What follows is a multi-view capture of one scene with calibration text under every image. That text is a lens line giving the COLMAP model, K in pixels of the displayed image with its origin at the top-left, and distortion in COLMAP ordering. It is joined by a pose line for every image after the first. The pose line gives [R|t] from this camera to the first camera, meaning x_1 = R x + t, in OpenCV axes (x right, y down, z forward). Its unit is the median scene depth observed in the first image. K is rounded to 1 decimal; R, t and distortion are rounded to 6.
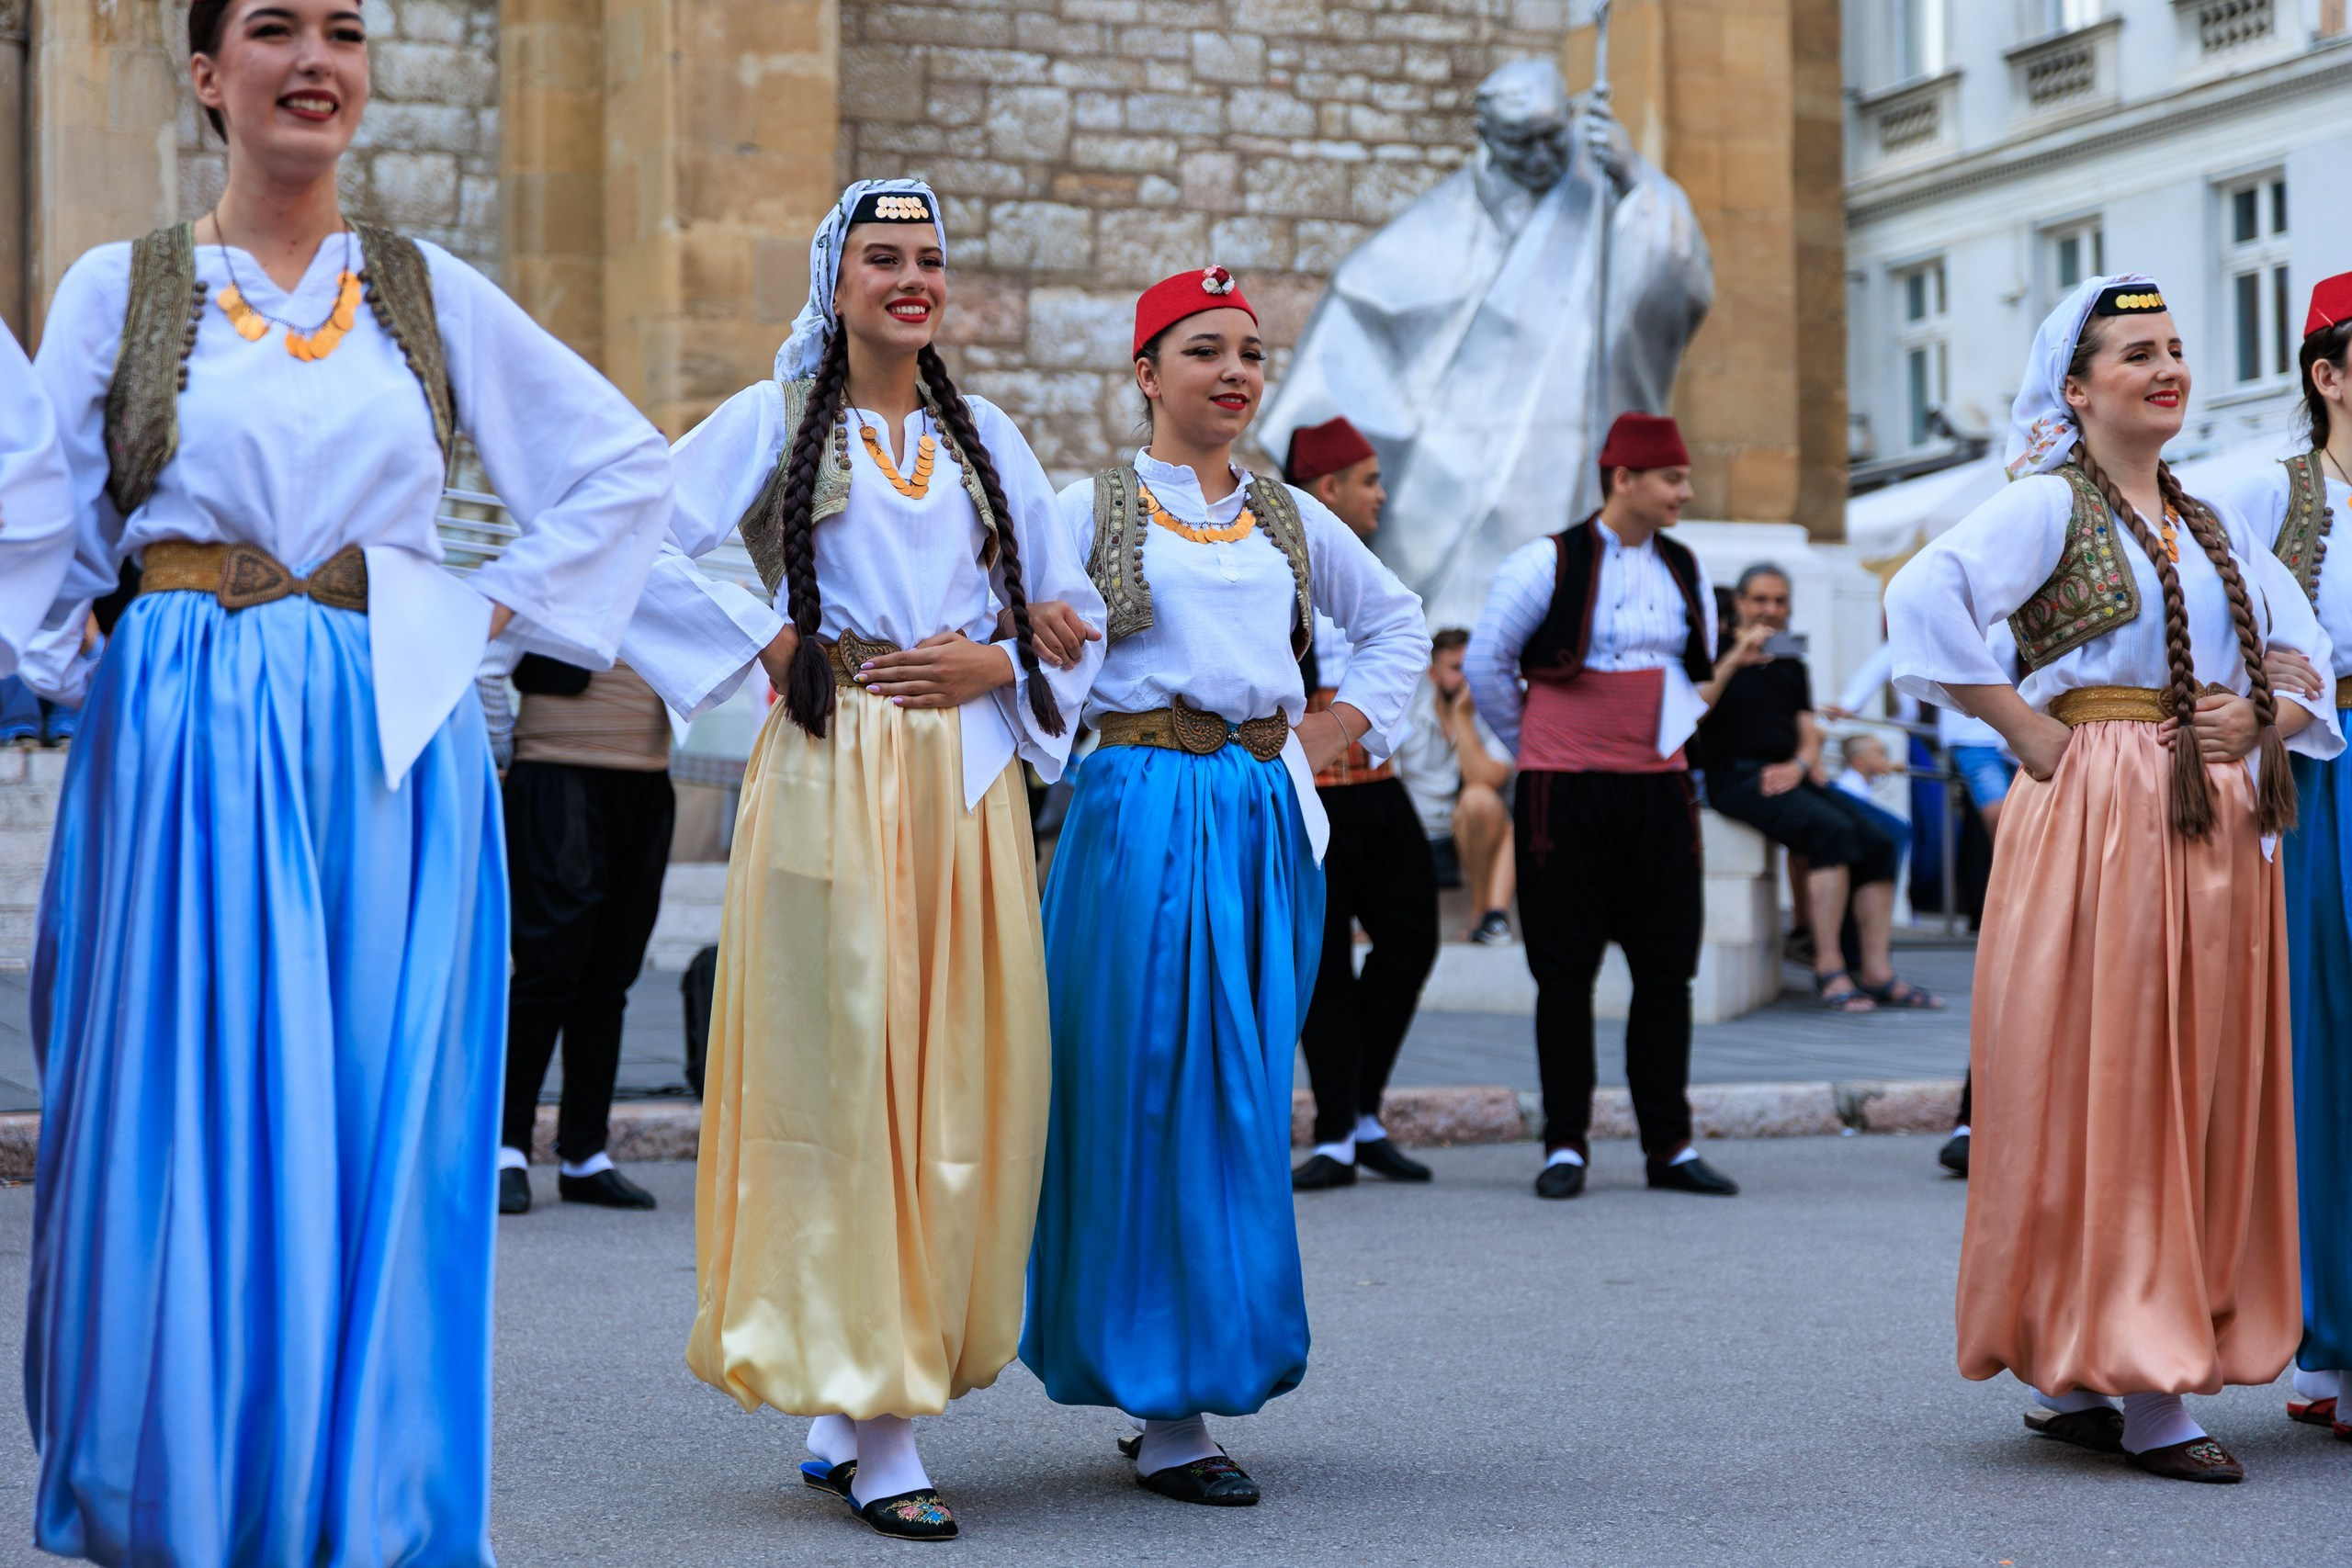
lens RADIAL K [[4563.5, 0, 1214.7], [0, 4563.5, 785.2], [0, 0, 1]] dist [0.026144, -0.054724]
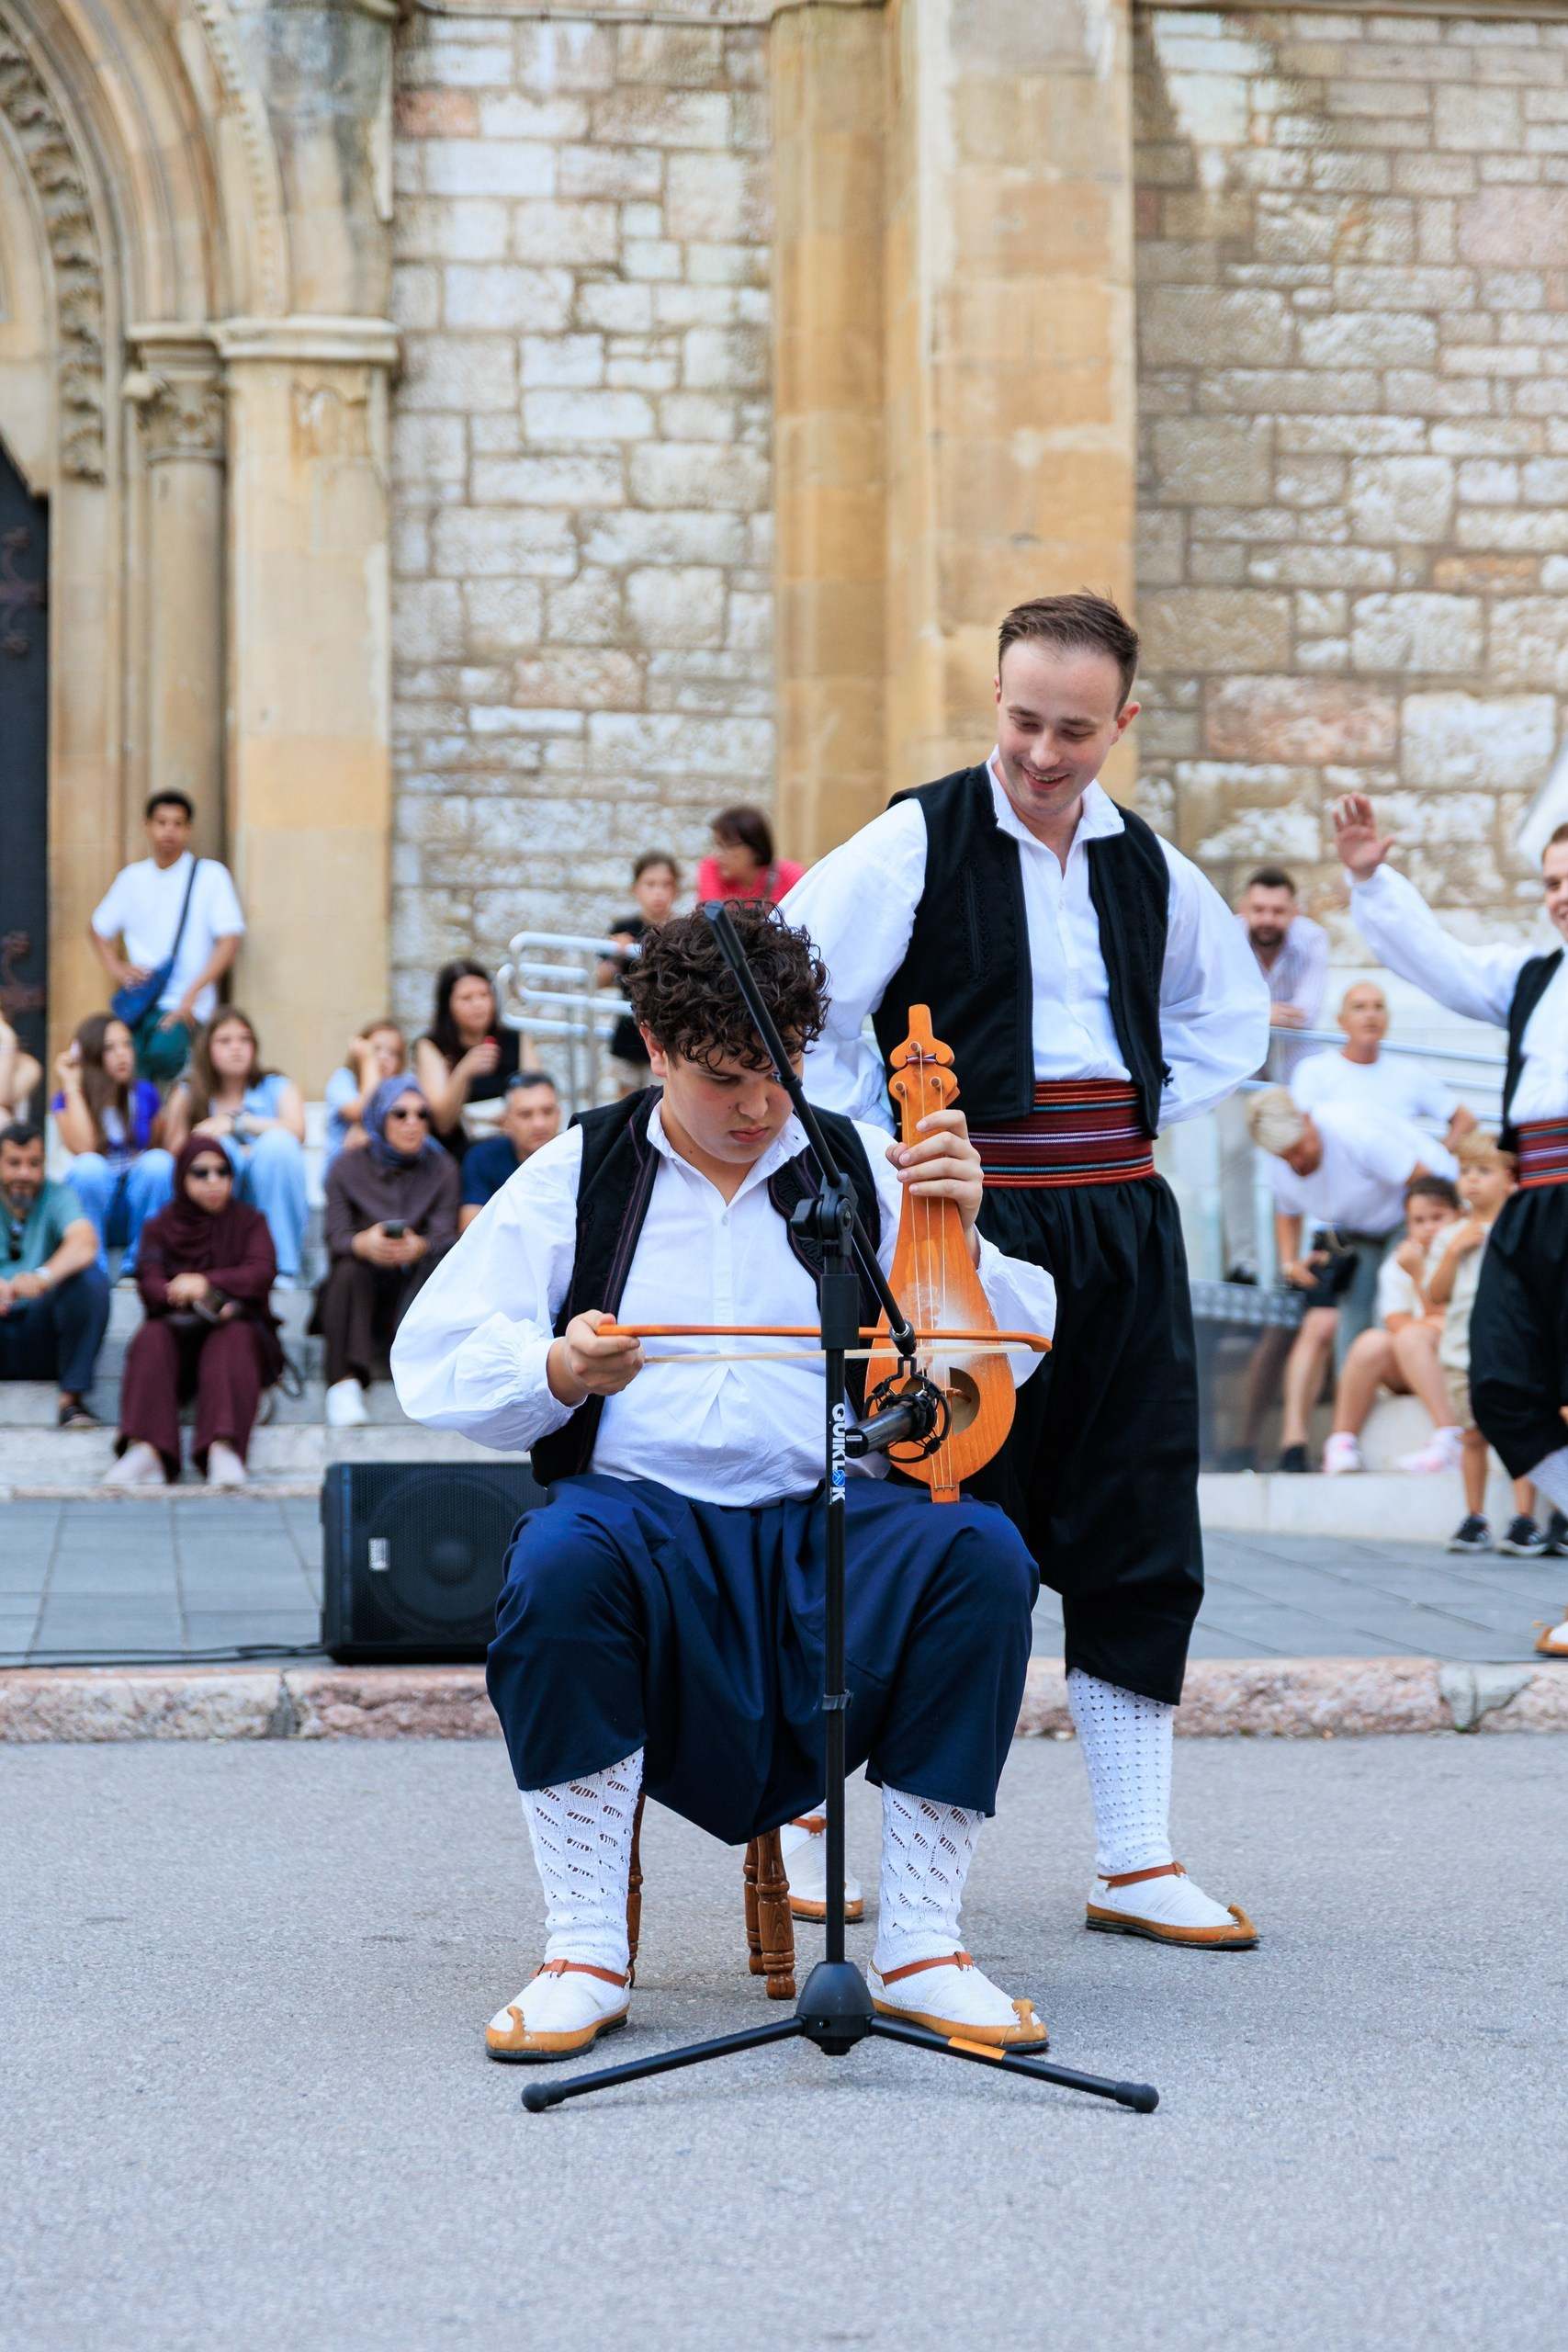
lens RADIAL K [[4815.2, 0, 784.0], [0, 4815.2, 1176.0], [0, 0, 1]] dist [0.023405, -0.167243]
pose [[0.958801, -0.014924, -0.283685, 0.100675], [0.006410, 0.999501, -0.030918, 0.006261], [0.284005, 0.027825, 0.958419, 0.120837]]
